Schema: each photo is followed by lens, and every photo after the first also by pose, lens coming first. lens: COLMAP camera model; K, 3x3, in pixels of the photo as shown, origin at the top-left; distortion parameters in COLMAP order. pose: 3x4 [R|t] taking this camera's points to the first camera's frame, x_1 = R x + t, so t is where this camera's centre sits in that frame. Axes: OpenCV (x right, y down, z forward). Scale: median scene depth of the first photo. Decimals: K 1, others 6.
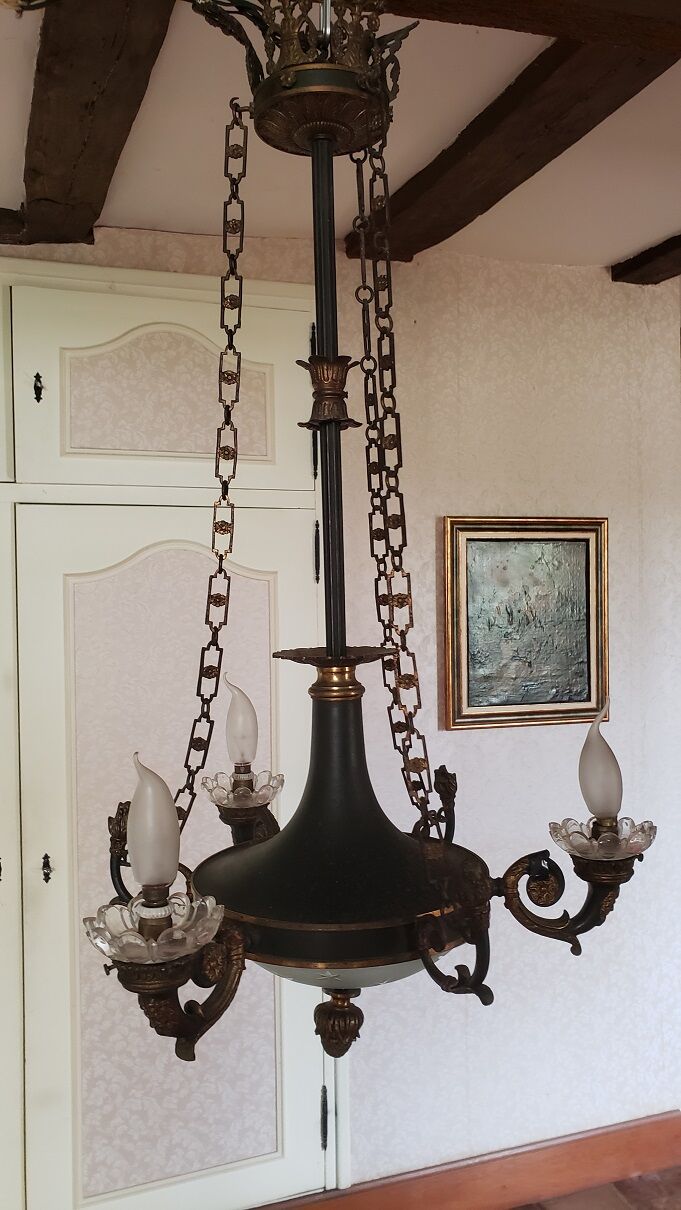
lens RADIAL K [[947.0, 0, 335.7], [0, 947.0, 582.9], [0, 0, 1]] dist [0.027706, 0.002594]
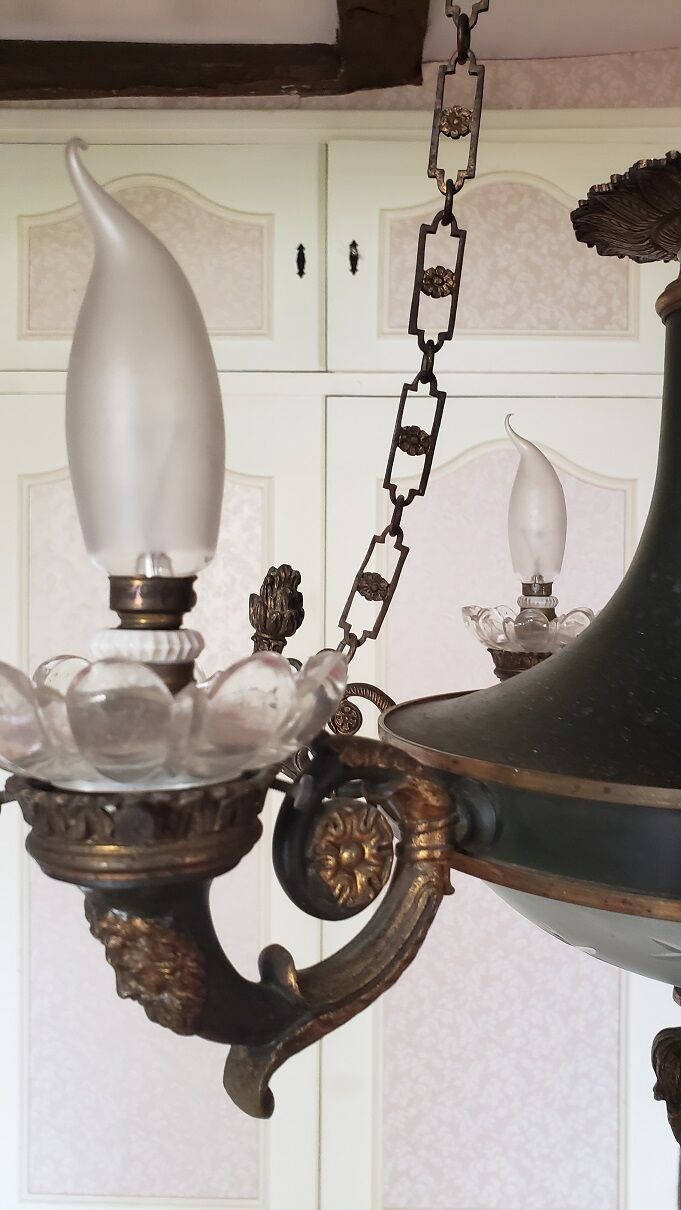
lens RADIAL K [[922.0, 0, 382.5], [0, 922.0, 607.4], [0, 0, 1]] dist [0.006314, 0.003116]
pose [[0.940750, 0.027771, -0.337962, -0.000051], [-0.027224, 0.999609, 0.006359, 0.243639], [0.338006, 0.003219, 0.941138, 0.541167]]
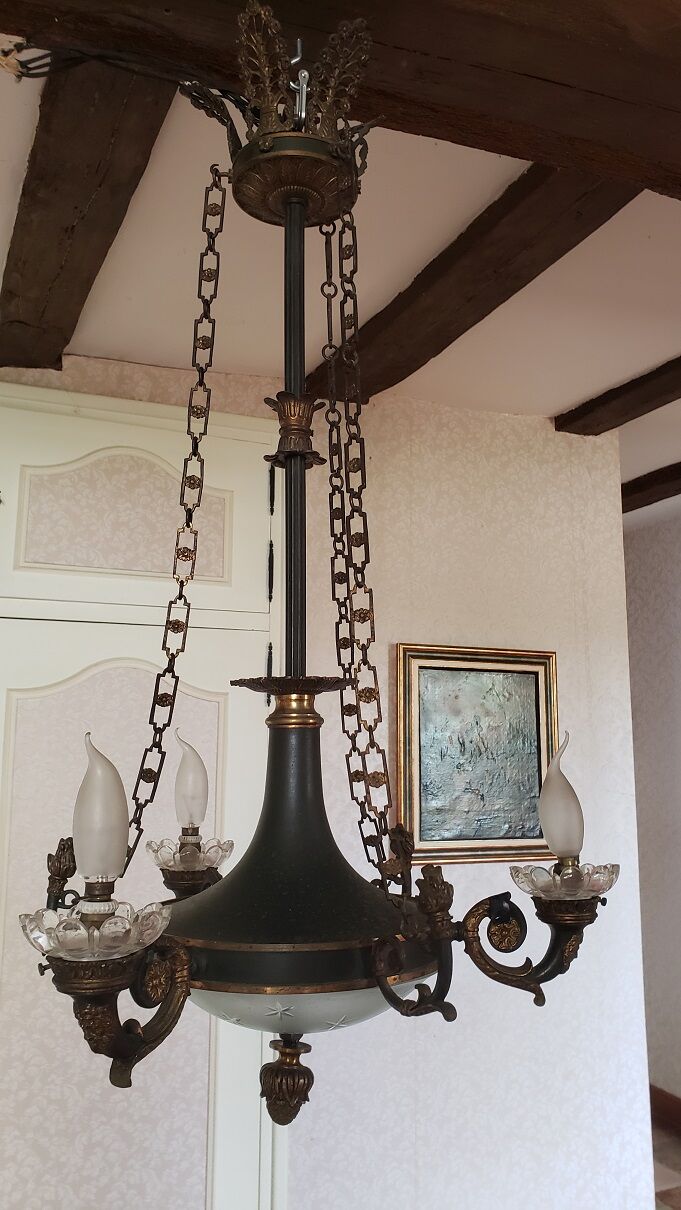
lens RADIAL K [[951.6, 0, 340.5], [0, 951.6, 605.0], [0, 0, 1]] dist [0.025567, 0.003316]
pose [[0.997929, 0.029784, 0.057021, -0.010673], [-0.019841, 0.985654, -0.167607, 0.152938], [-0.061195, 0.166128, 0.984204, 0.009317]]
